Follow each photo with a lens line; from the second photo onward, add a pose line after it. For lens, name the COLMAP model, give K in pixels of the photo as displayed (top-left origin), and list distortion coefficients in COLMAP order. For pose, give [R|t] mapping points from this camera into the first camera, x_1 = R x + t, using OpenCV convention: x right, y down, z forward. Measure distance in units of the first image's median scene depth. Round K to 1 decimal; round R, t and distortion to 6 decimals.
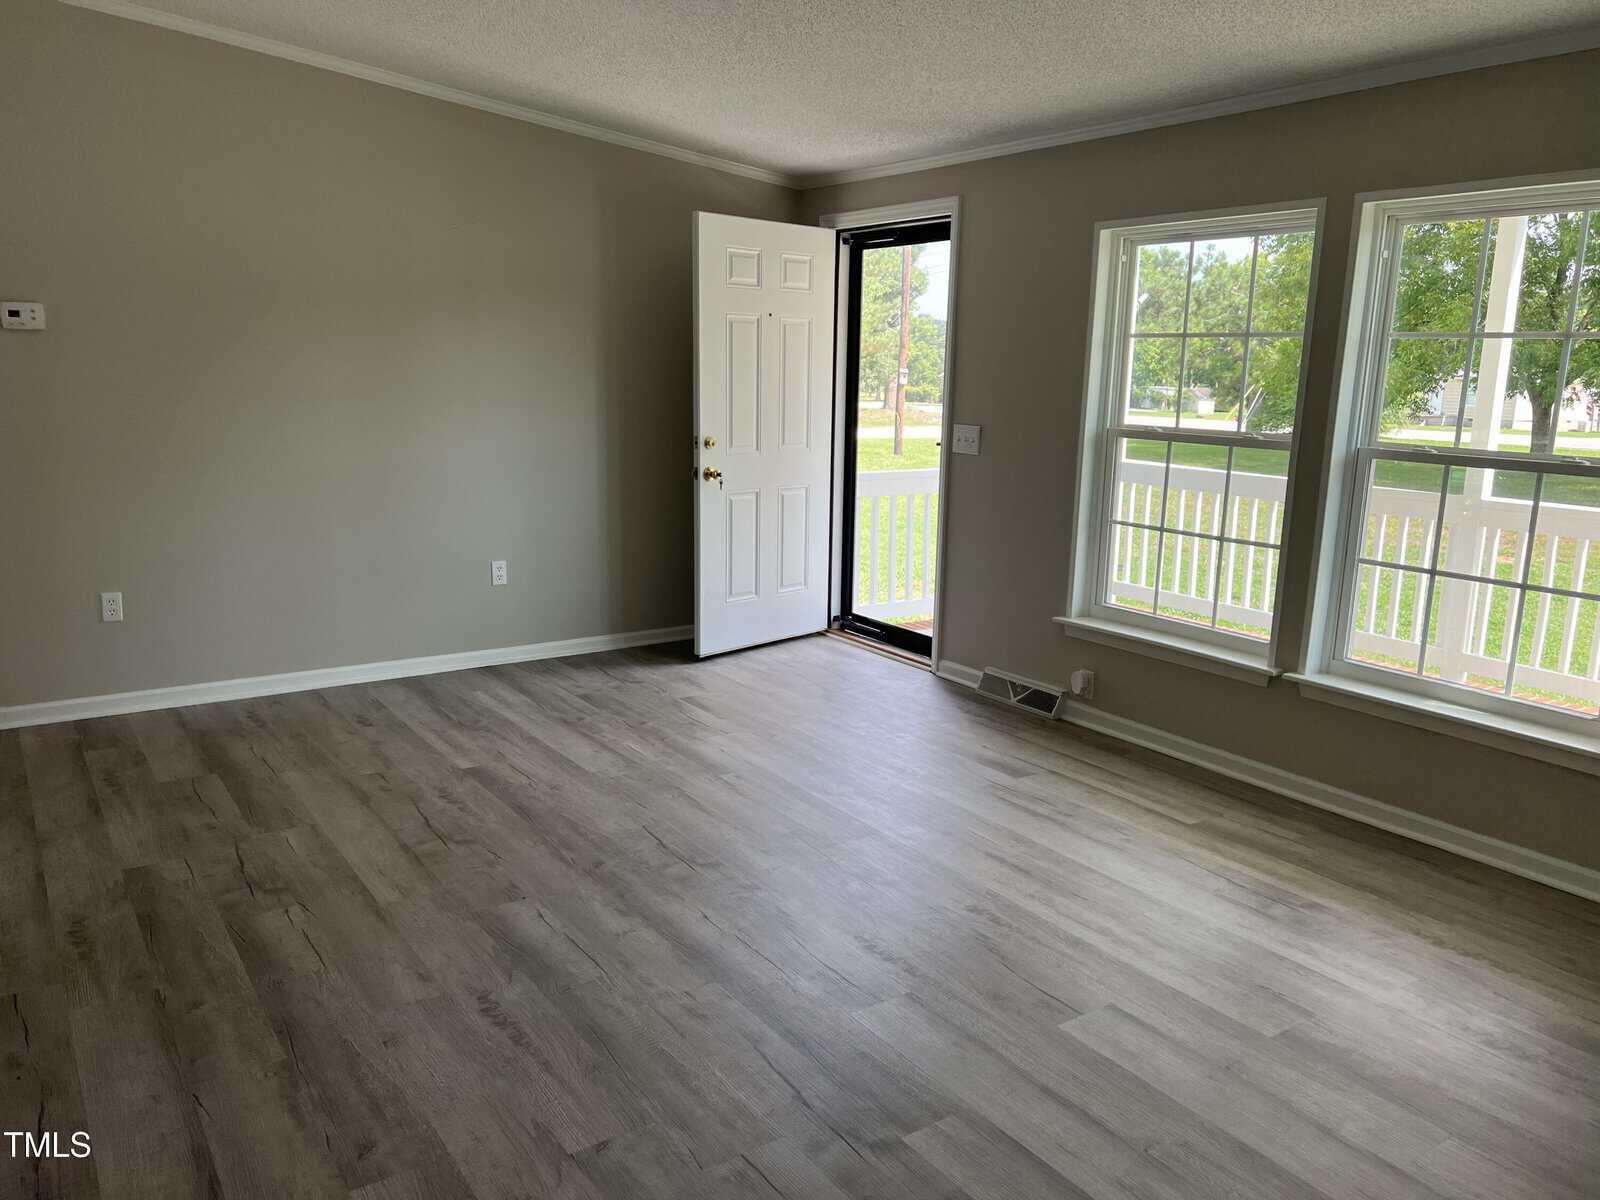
lens RADIAL K [[1212.3, 0, 801.5], [0, 1212.3, 599.7], [0, 0, 1]] dist [0.025949, -0.022368]
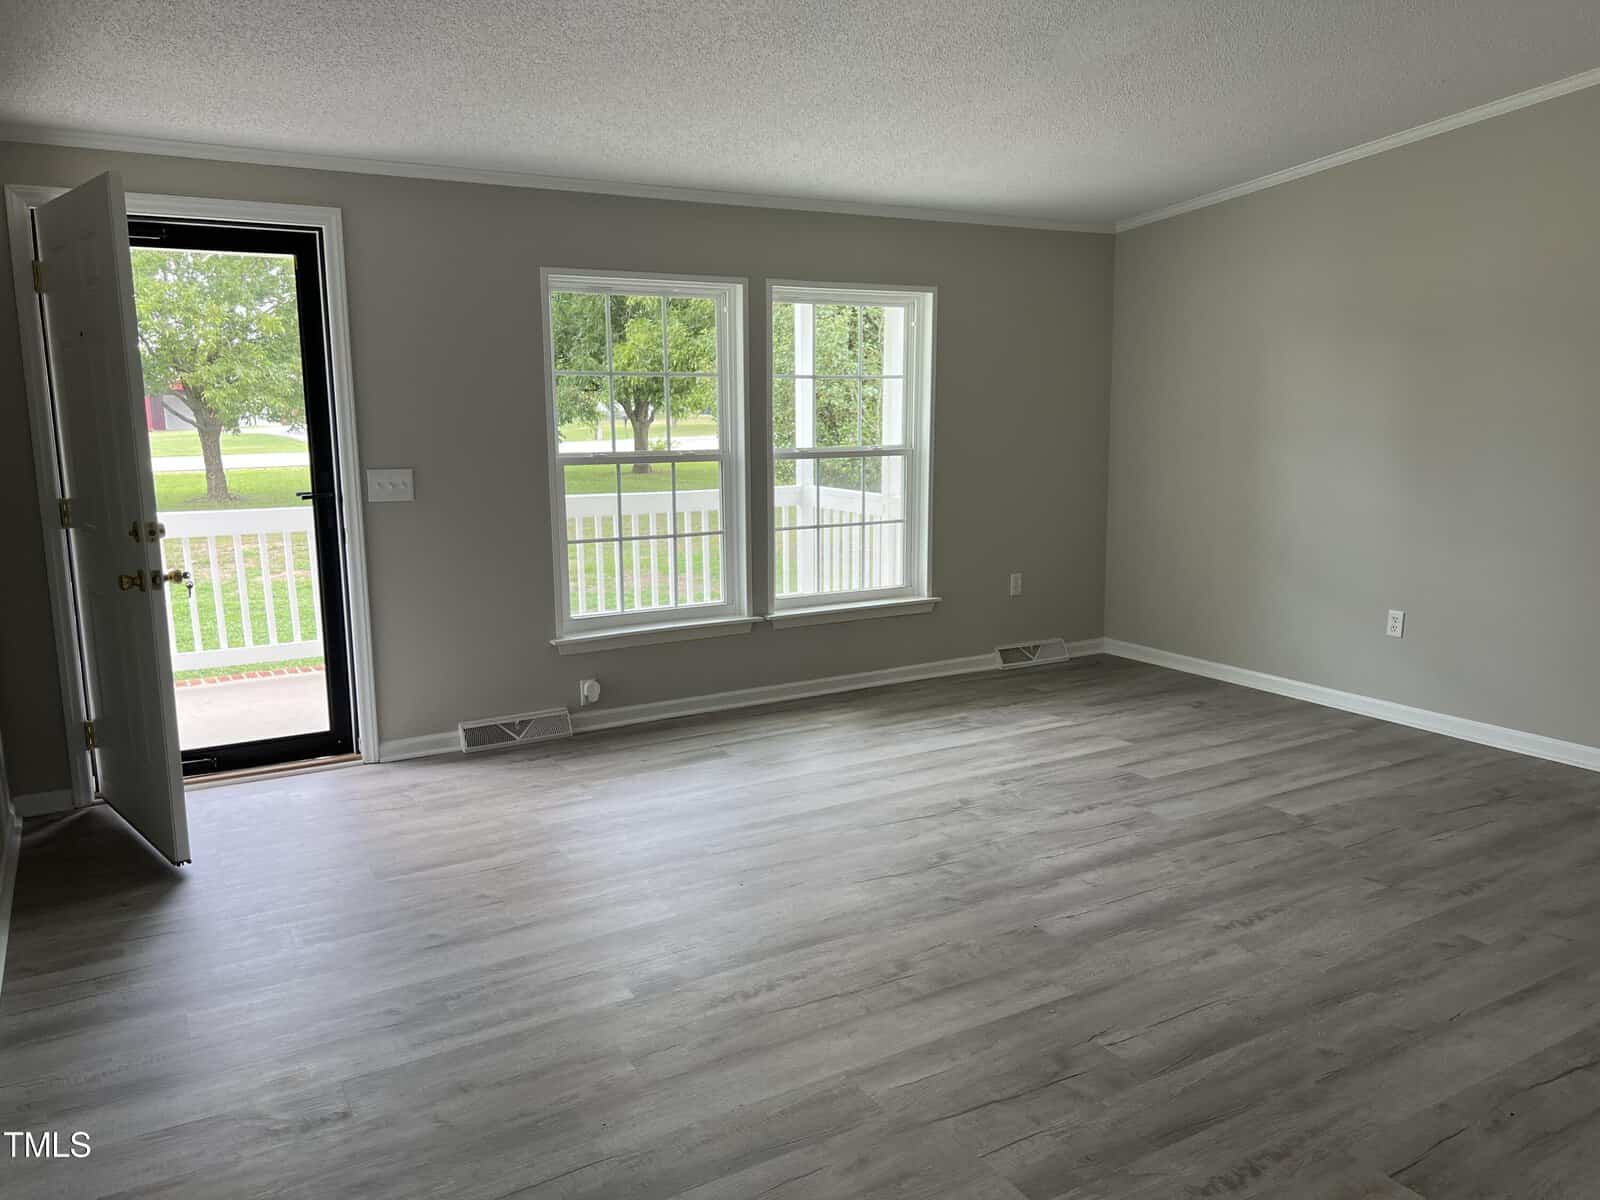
lens RADIAL K [[1212.3, 0, 794.5], [0, 1212.3, 606.7], [0, 0, 1]] dist [0.025949, -0.022368]
pose [[0.067412, -0.193549, 0.978772, -1.163696], [0.205859, 0.962593, 0.176171, -0.227897], [-0.976257, 0.189613, 0.104734, 1.022091]]
